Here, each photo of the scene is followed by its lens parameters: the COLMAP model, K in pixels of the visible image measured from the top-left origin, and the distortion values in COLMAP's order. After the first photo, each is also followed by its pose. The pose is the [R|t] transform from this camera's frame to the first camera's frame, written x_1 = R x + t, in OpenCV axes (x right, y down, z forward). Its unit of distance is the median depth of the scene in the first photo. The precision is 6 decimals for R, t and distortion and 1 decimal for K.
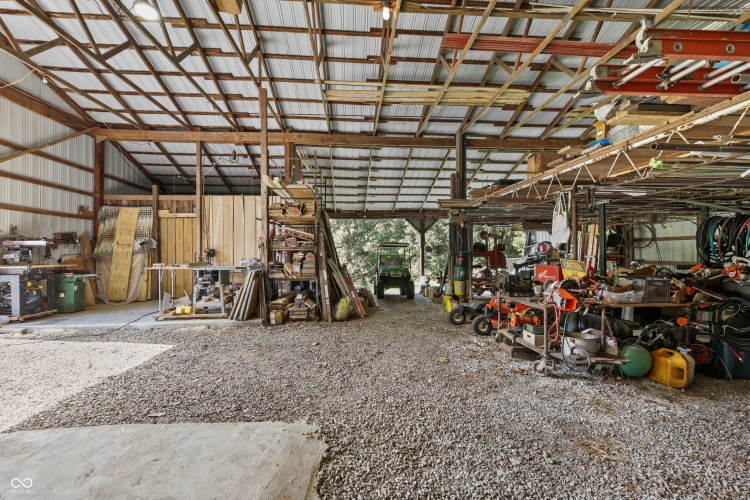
lens RADIAL K [[322.4, 0, 376.6], [0, 322.4, 252.5], [0, 0, 1]] dist [-0.001591, -0.000175]
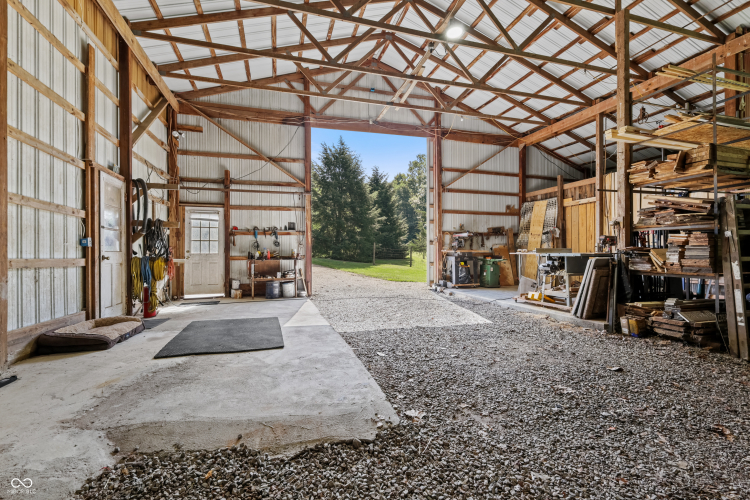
lens RADIAL K [[322.4, 0, 376.6], [0, 322.4, 252.5], [0, 0, 1]] dist [-0.001591, -0.000175]
pose [[0.219861, 0.009666, -0.975483, 0.222282], [0.000893, 0.999948, 0.010110, 0.029598], [0.975531, -0.003094, 0.219841, 0.264614]]
